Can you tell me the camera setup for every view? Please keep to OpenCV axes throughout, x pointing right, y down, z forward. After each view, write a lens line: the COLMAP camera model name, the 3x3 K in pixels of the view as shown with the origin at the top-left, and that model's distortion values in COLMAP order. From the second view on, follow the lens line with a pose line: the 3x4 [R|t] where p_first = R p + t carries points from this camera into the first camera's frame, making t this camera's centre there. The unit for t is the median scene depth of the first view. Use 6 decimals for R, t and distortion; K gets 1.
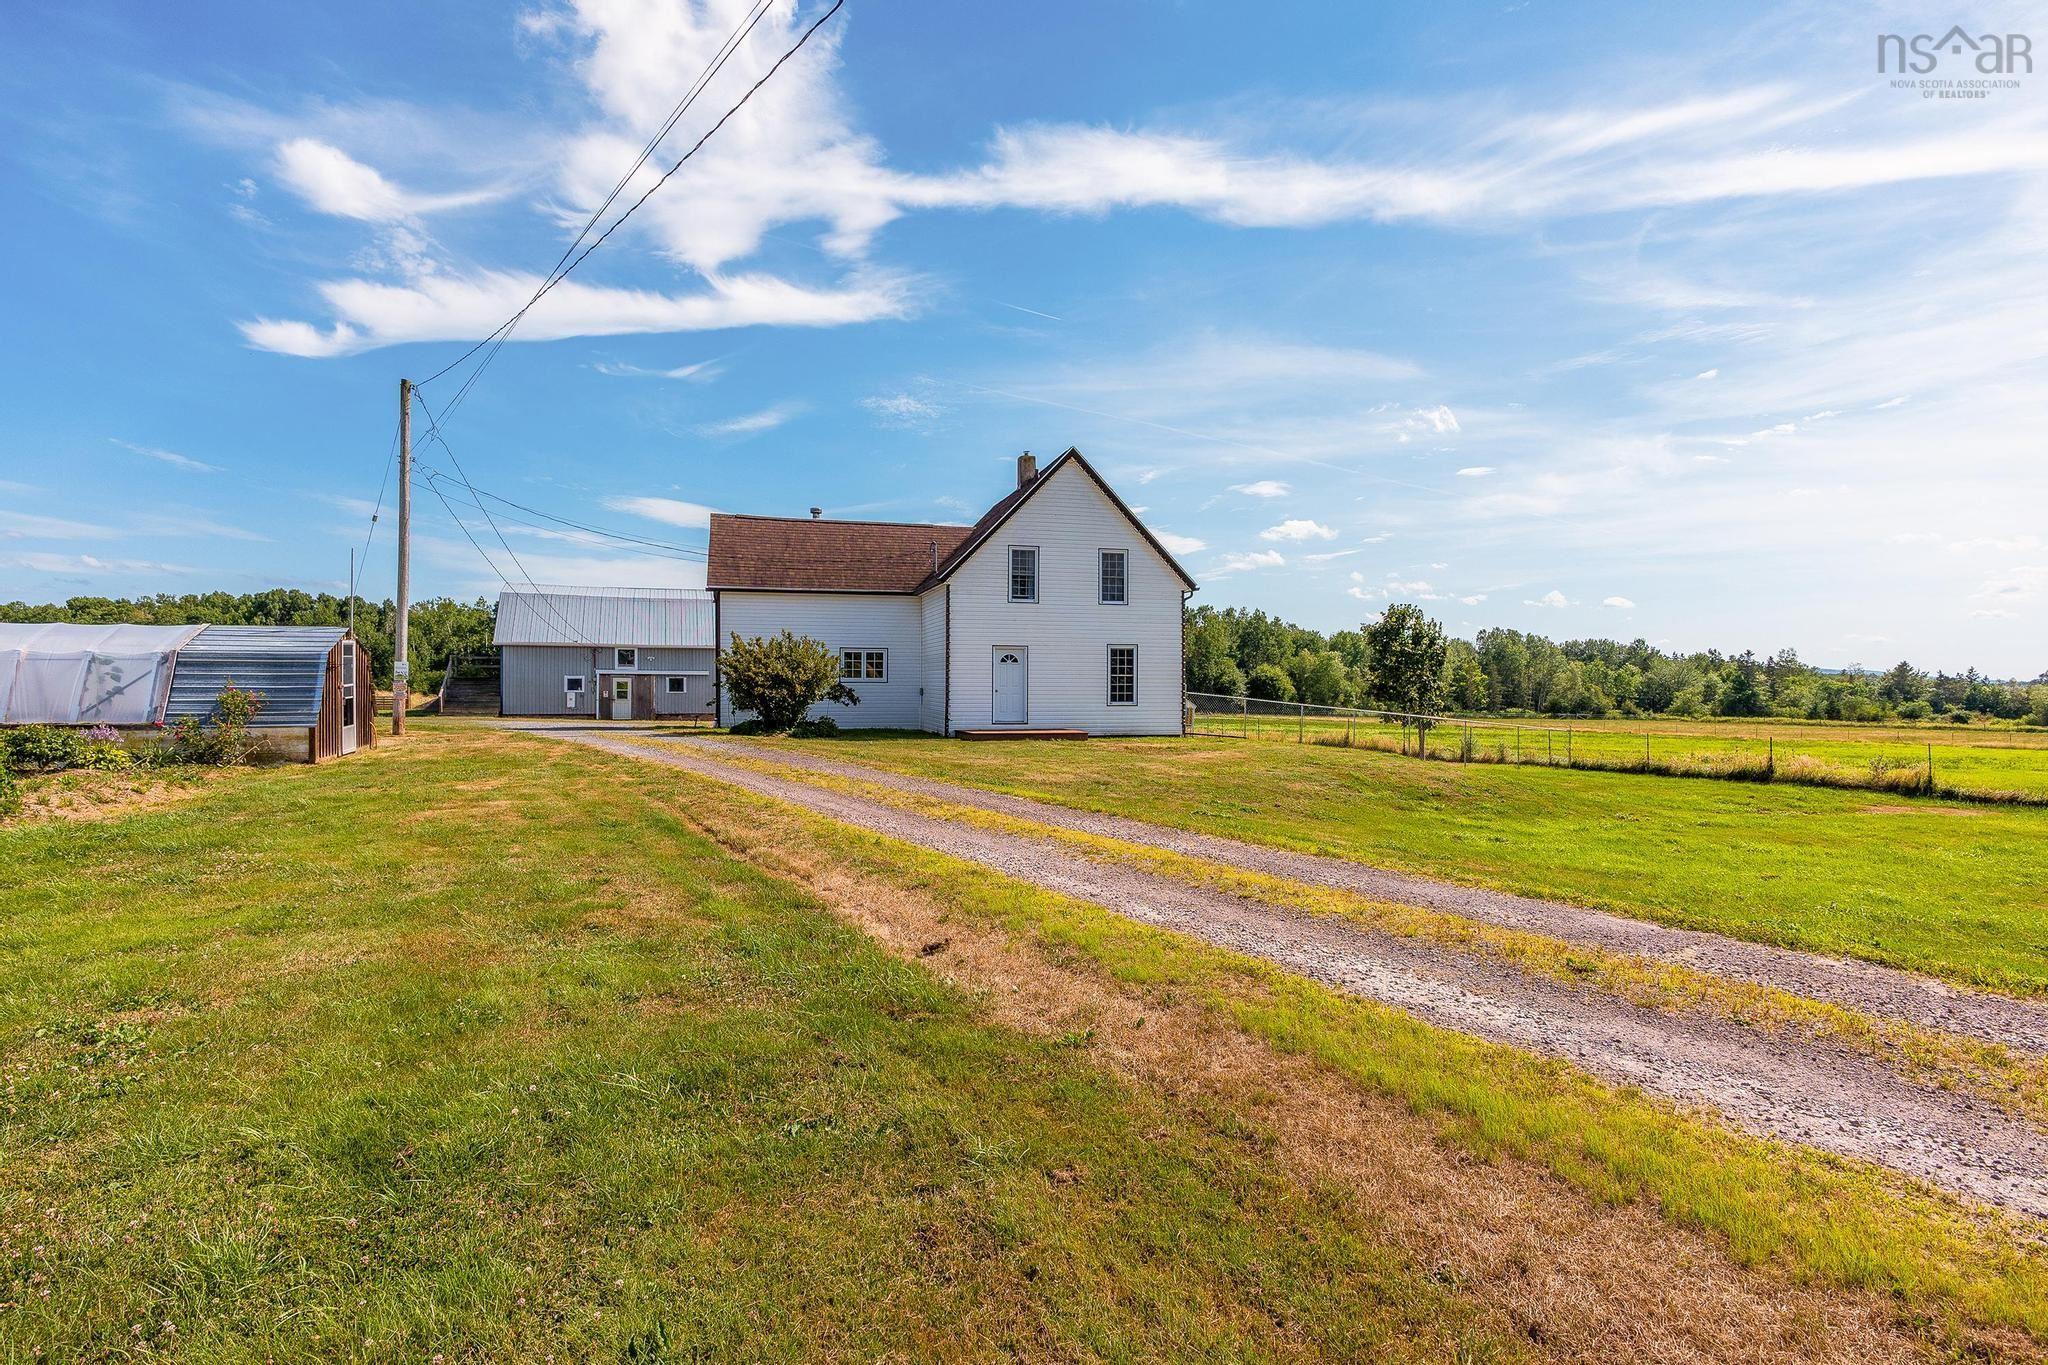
lens RADIAL K [[1011.6, 0, 1024.6], [0, 1011.6, 683.7], [0, 0, 1]] dist [-0.000275, -0.000037]
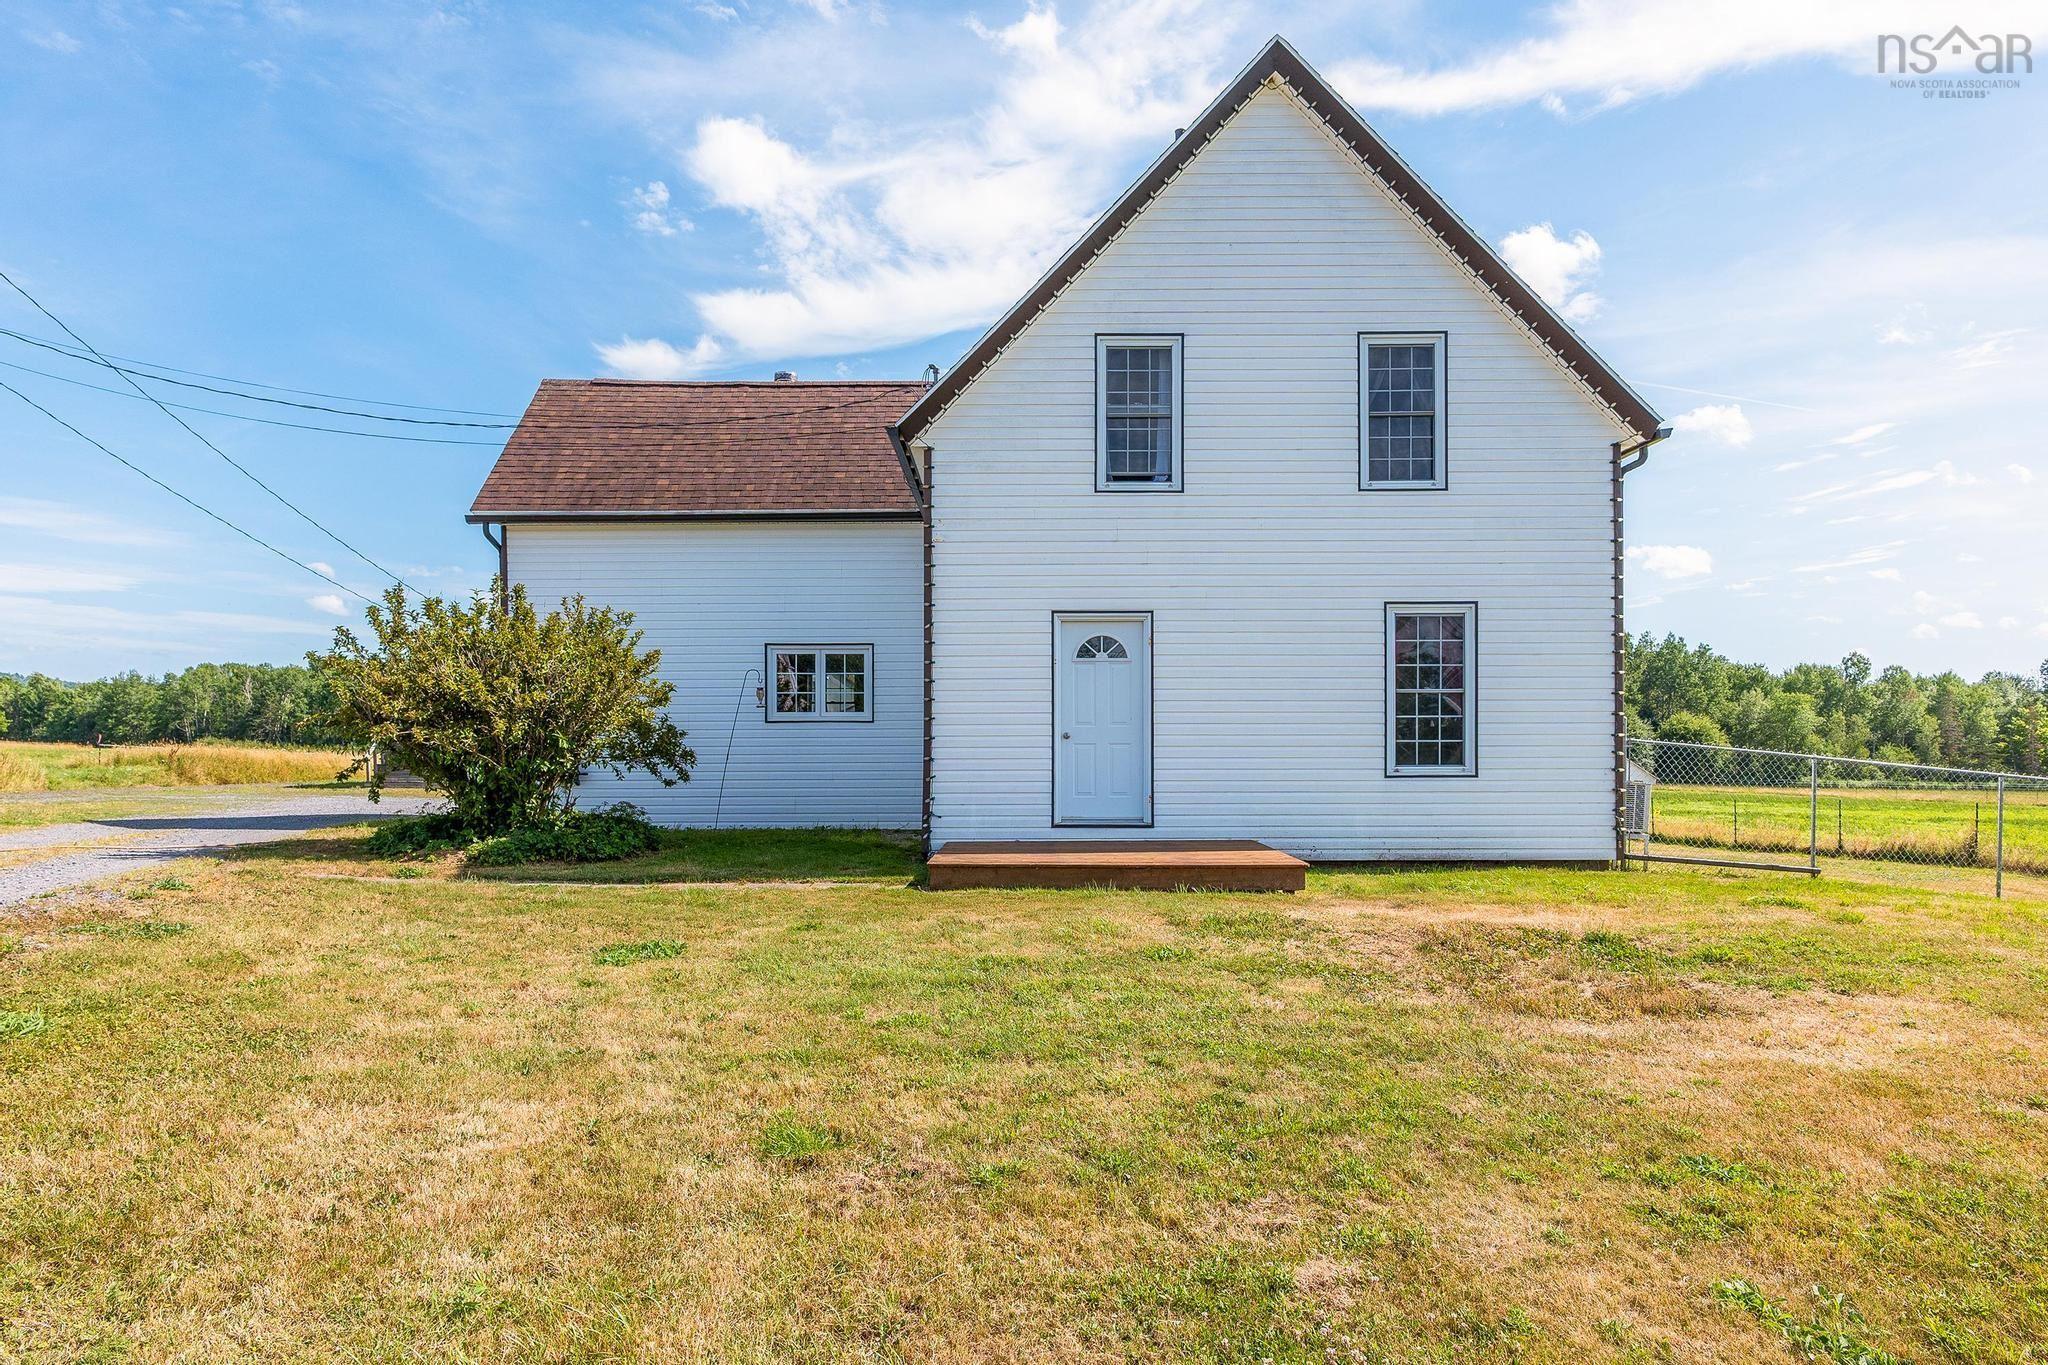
lens RADIAL K [[1233.0, 0, 1003.5], [0, 1233.0, 727.2], [0, 0, 1]] dist [0.003796, -0.000199]
pose [[0.965533, -0.007492, -0.260174, 0.063787], [0.003947, 0.999892, -0.014143, 0.009626], [0.260252, 0.012629, 0.965458, 0.543071]]
